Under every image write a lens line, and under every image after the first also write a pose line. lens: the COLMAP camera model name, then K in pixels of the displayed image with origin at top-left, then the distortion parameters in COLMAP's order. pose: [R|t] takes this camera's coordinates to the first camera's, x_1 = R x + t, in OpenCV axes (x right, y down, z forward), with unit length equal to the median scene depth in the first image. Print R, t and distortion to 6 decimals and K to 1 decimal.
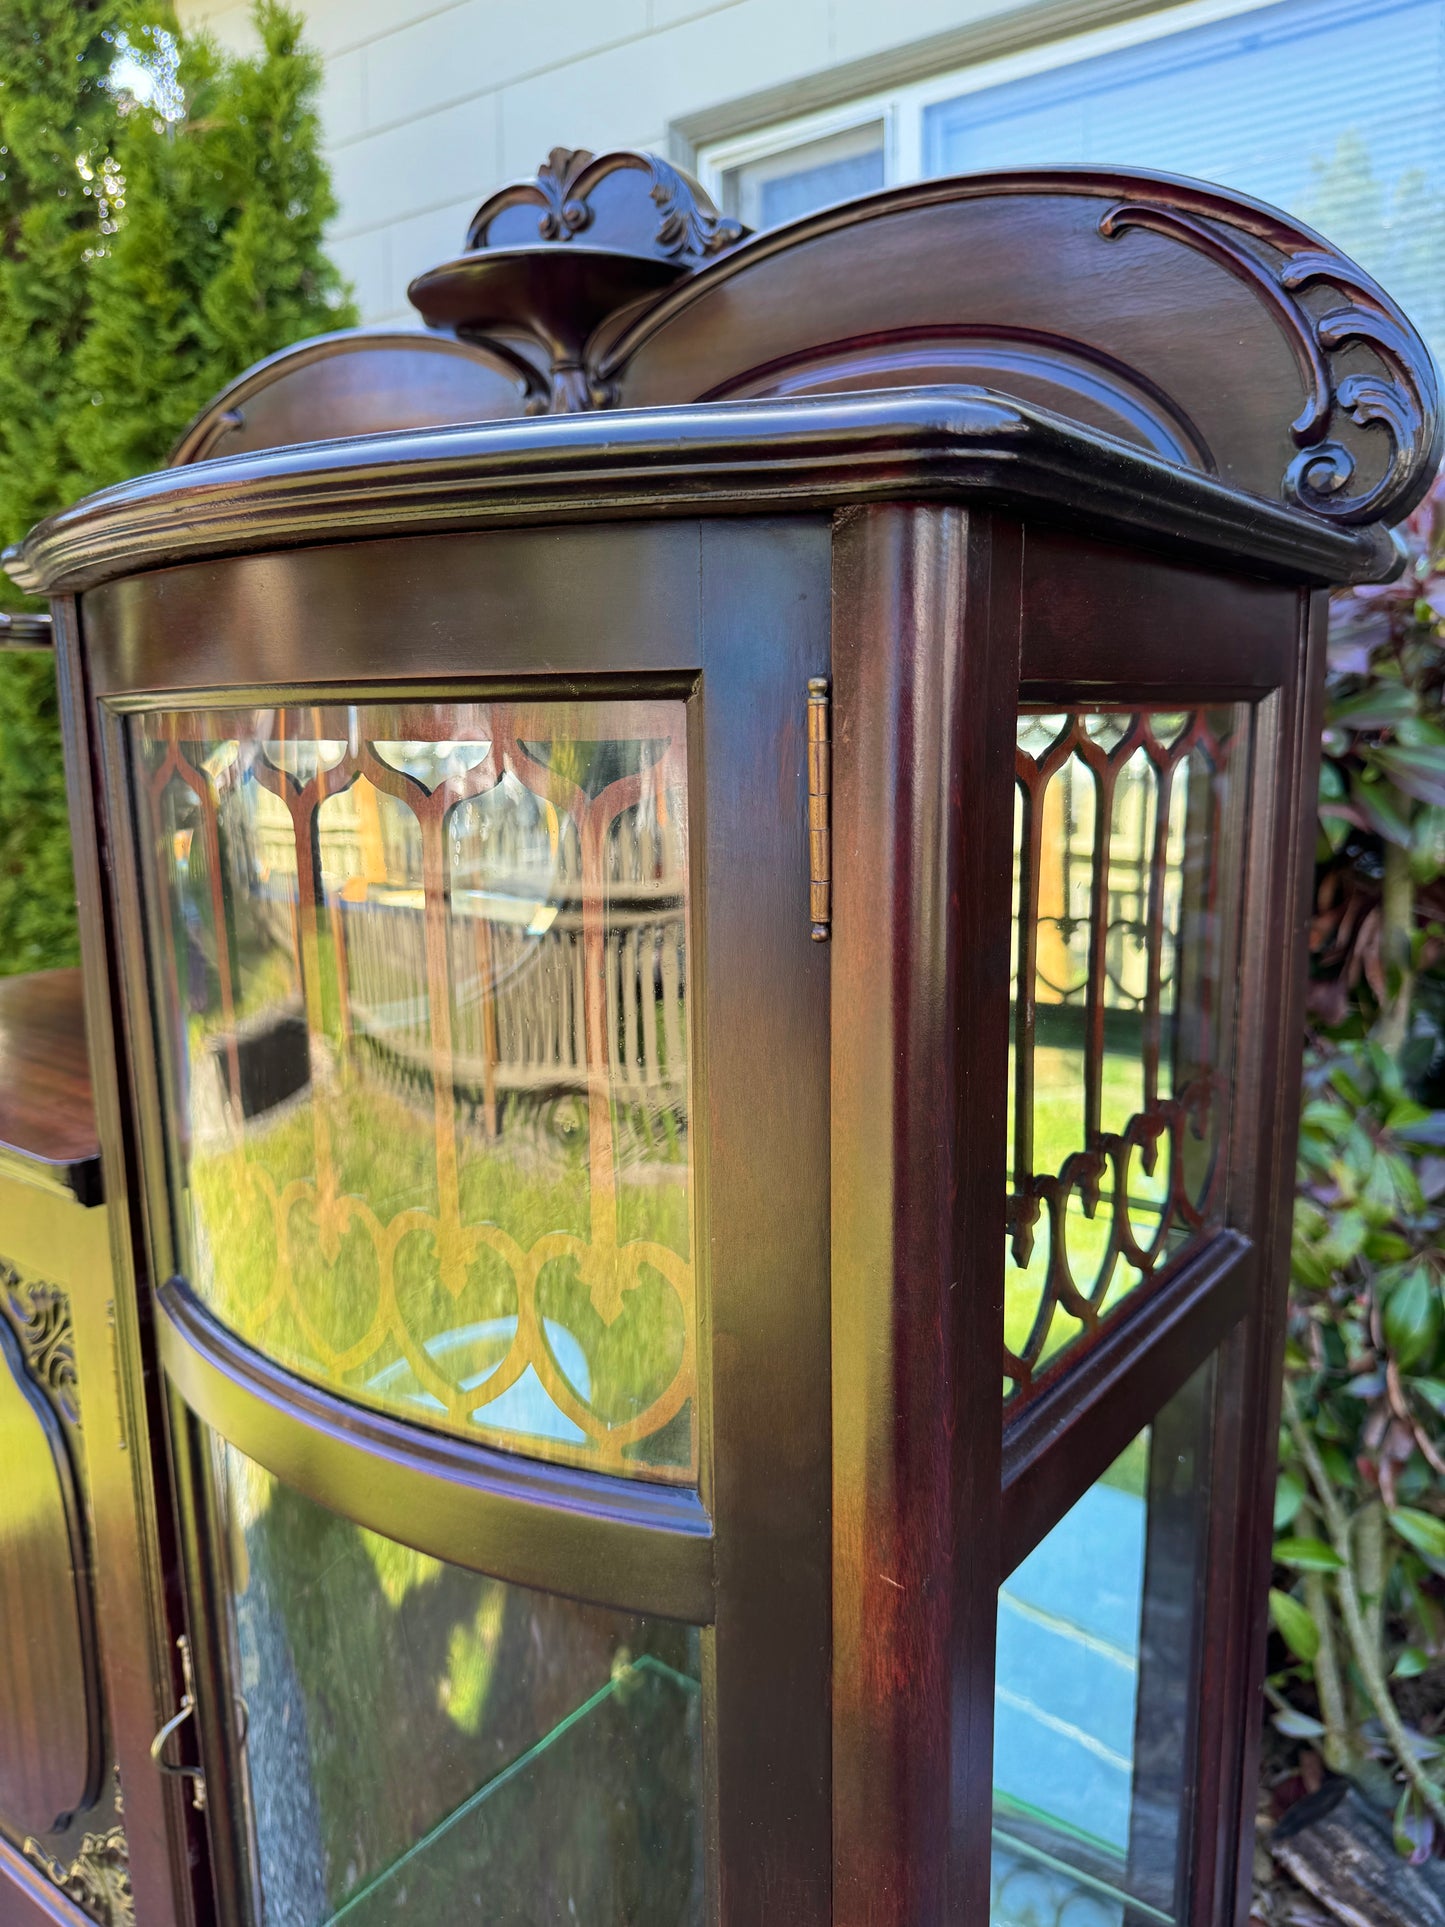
lens RADIAL K [[1391.4, 0, 718.7], [0, 1391.4, 949.1], [0, 0, 1]] dist [-0.004797, 0.000497]
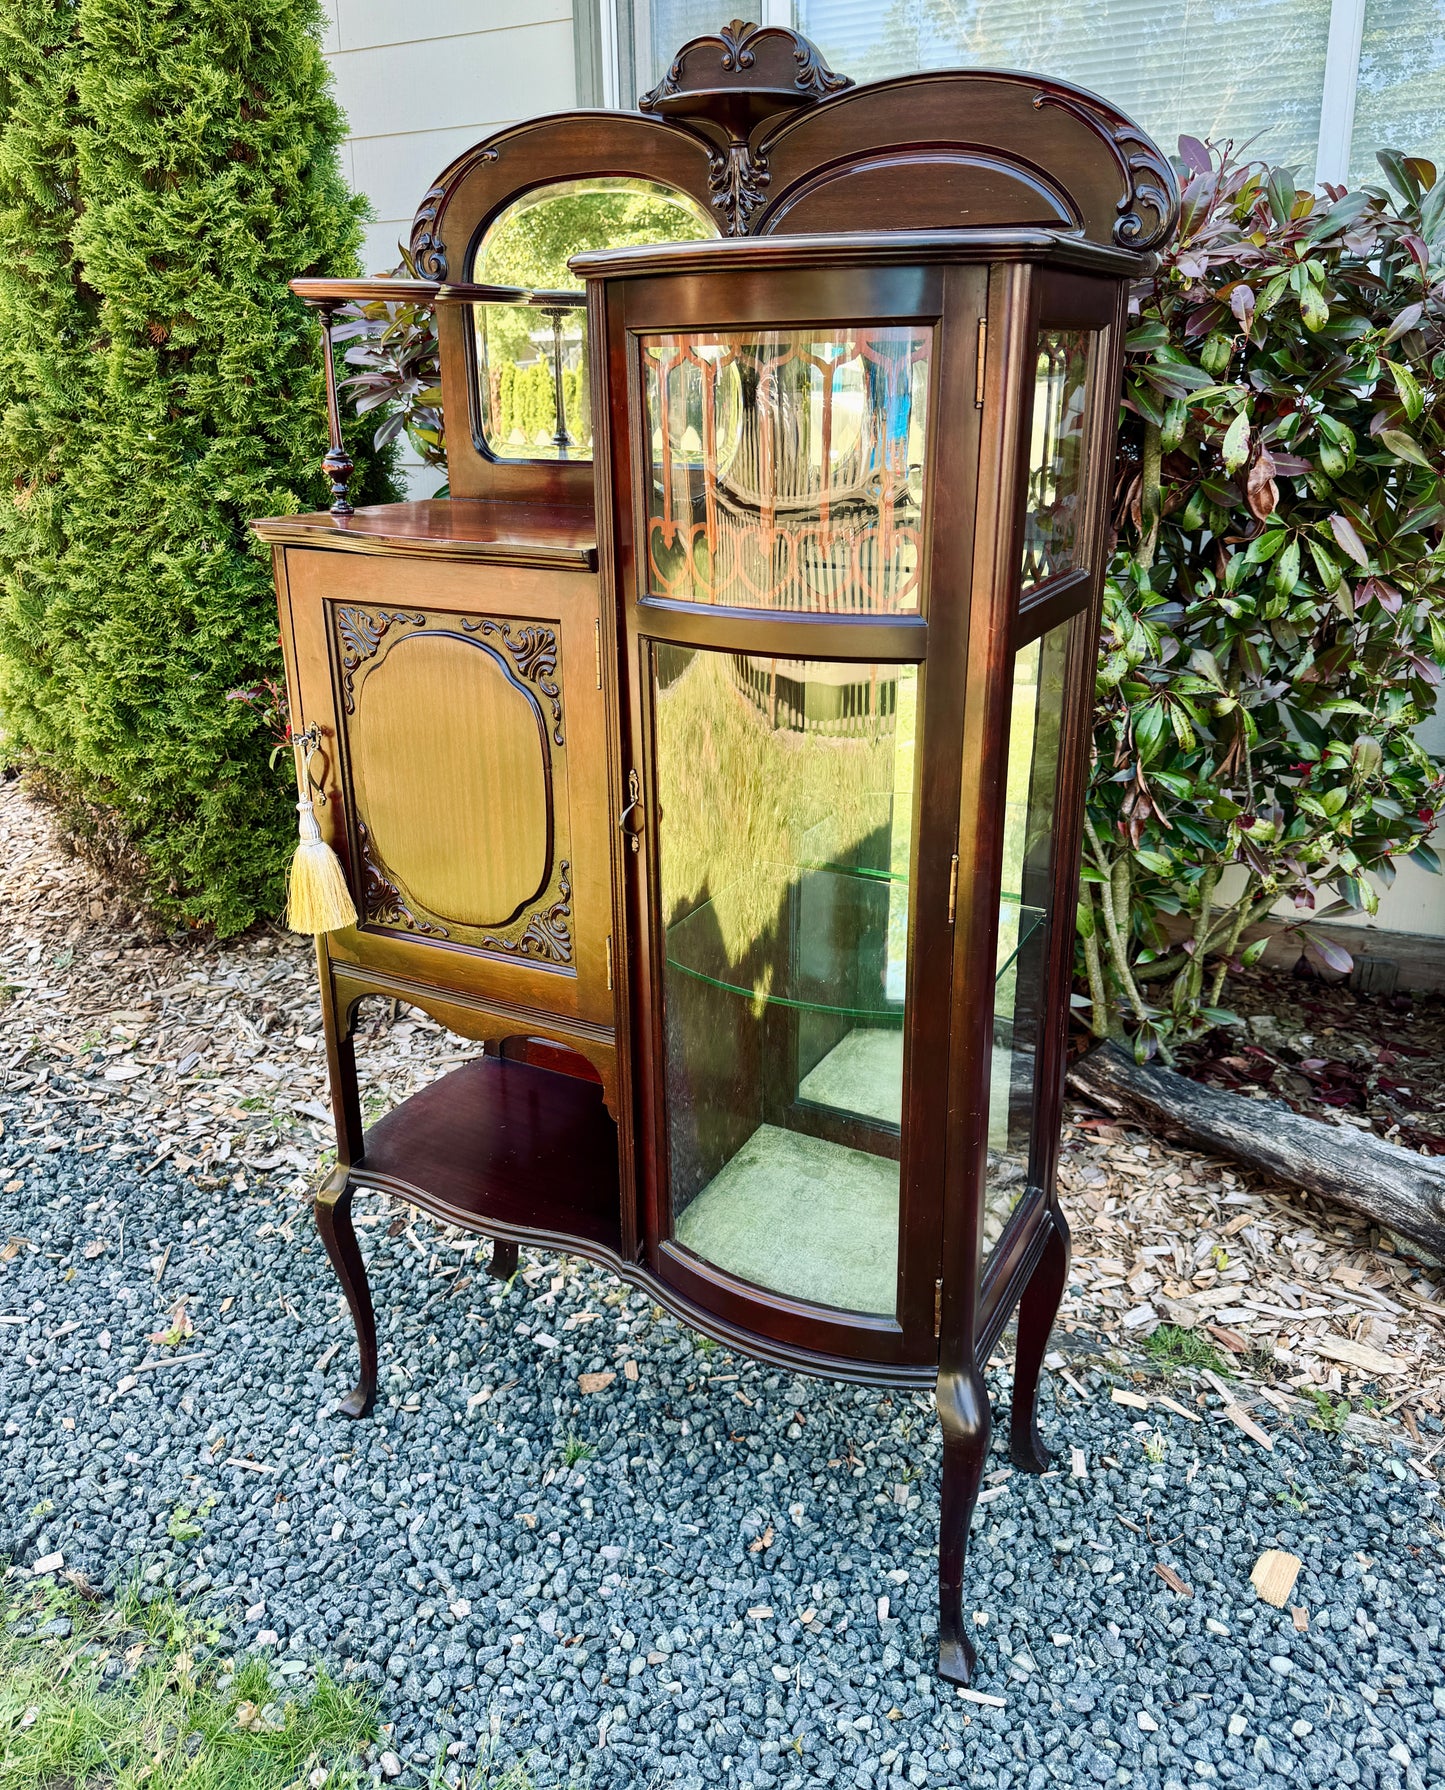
lens RADIAL K [[1390.5, 0, 701.1], [0, 1390.5, 812.9], [0, 0, 1]] dist [0.019114, -0.010019]
pose [[0.988609, -0.042367, 0.144421, -0.148692], [0.020487, 0.988512, 0.149746, 0.059122], [-0.149106, -0.145081, 0.978120, -0.300922]]
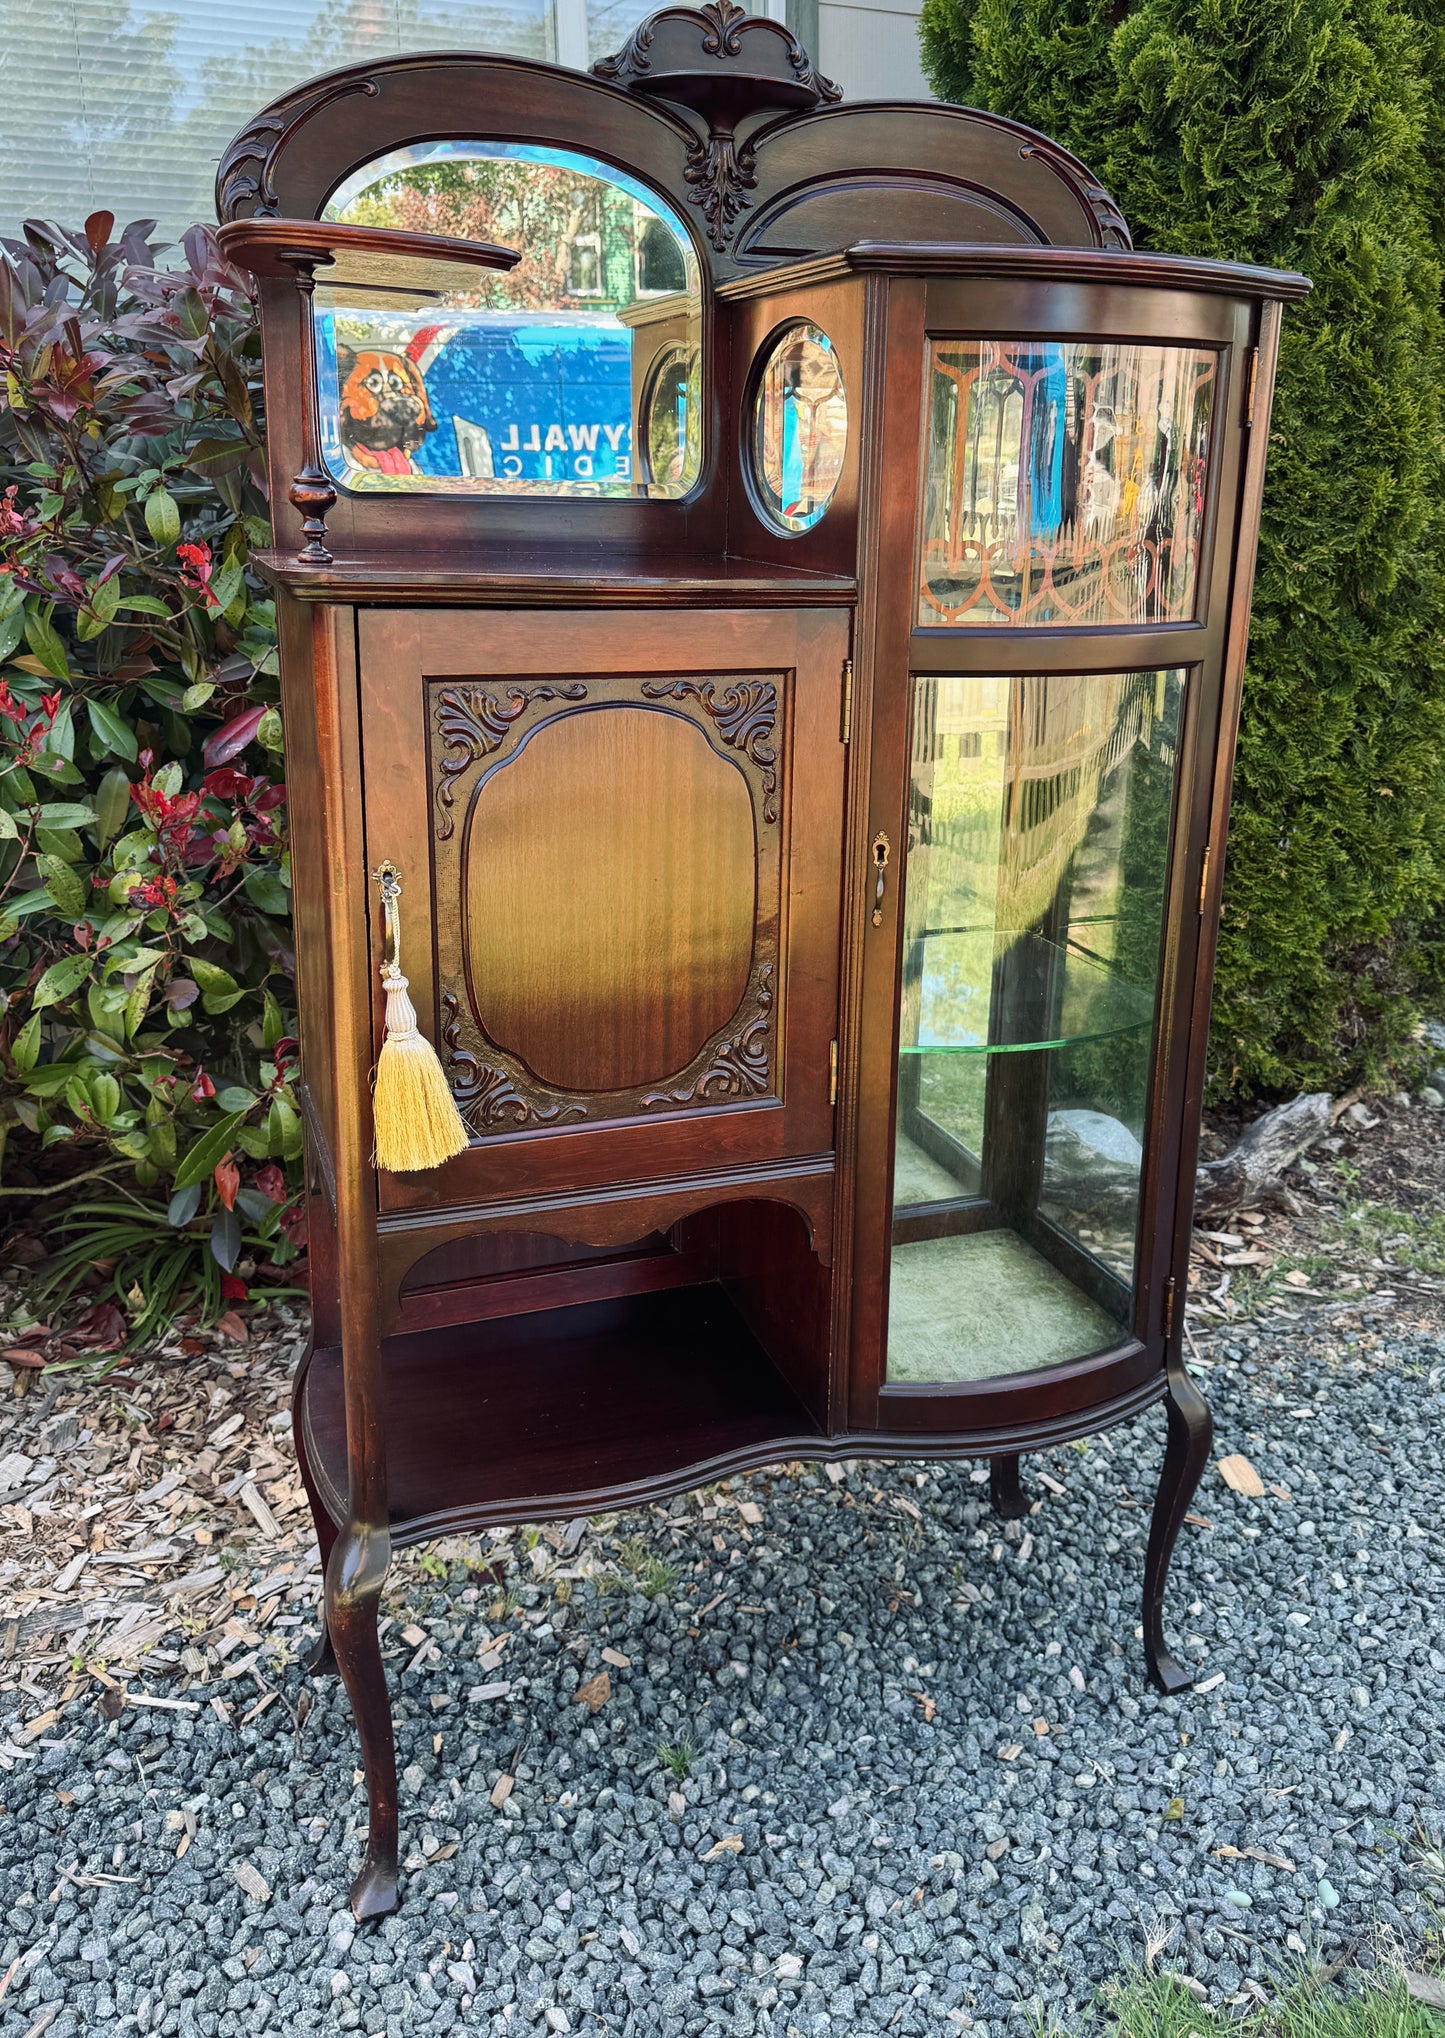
lens RADIAL K [[1690.1, 0, 773.8], [0, 1690.1, 875.7], [0, 0, 1]] dist [0.023544, -0.013862]
pose [[0.525037, -0.178015, 0.832254, -0.607794], [0.111051, 0.983850, 0.140383, 0.053205], [-0.843803, 0.018716, 0.536326, -0.035708]]
